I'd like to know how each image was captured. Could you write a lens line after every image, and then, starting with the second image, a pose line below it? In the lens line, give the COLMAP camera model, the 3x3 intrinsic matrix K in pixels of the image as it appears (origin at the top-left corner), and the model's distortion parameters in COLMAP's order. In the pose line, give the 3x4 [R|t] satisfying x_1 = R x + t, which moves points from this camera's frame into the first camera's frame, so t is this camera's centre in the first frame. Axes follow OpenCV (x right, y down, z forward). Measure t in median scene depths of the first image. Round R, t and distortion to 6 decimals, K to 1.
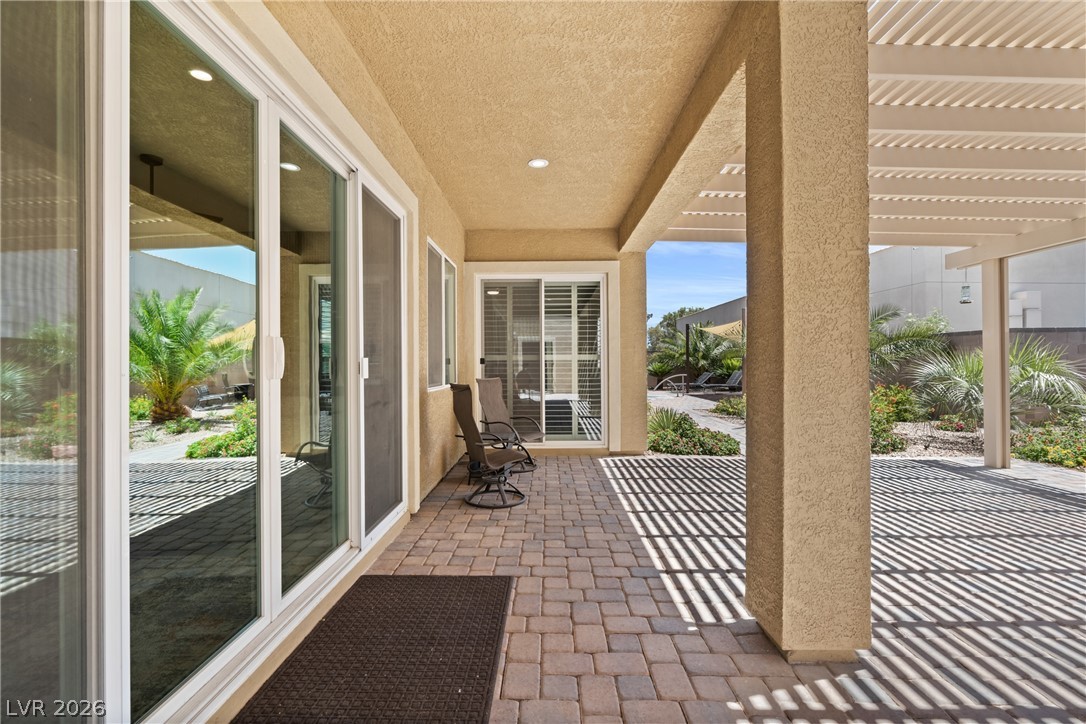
lens RADIAL K [[493.2, 0, 544.2], [0, 493.2, 363.5], [0, 0, 1]] dist [0.000156, 0.000624]
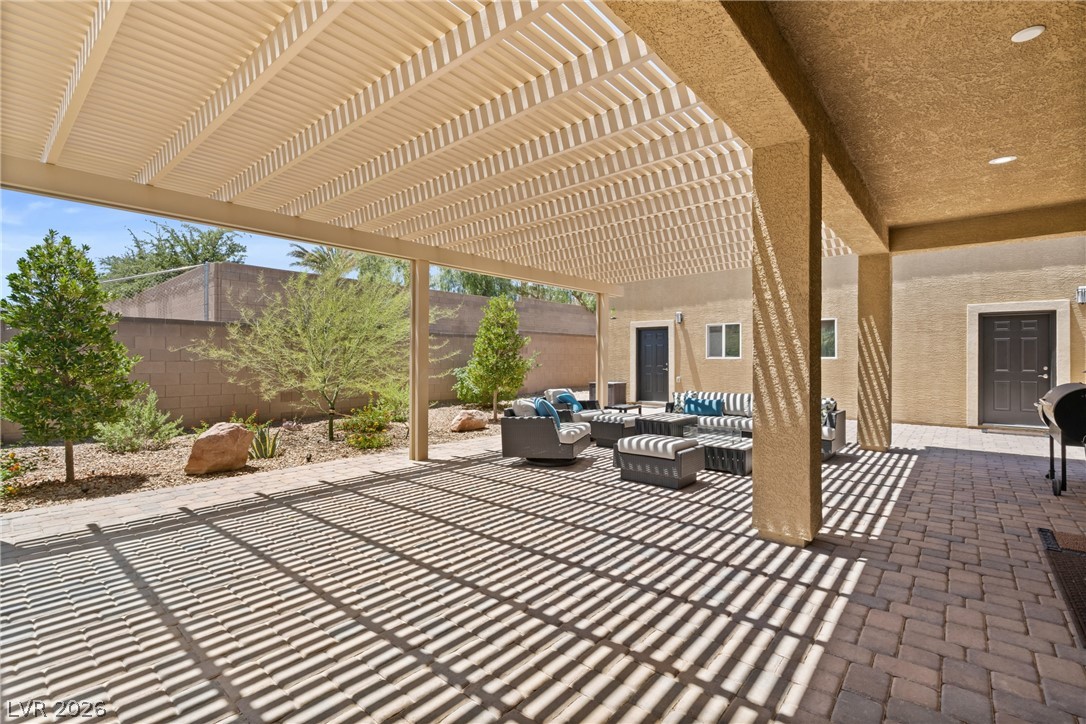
lens RADIAL K [[493.2, 0, 543.1], [0, 493.2, 359.4], [0, 0, 1]] dist [0.000156, 0.000624]
pose [[-0.766275, -0.002024, 0.642510, 0.073791], [-0.001919, 0.999998, 0.000862, -0.005297], [-0.642510, -0.000572, -0.766277, 1.810934]]
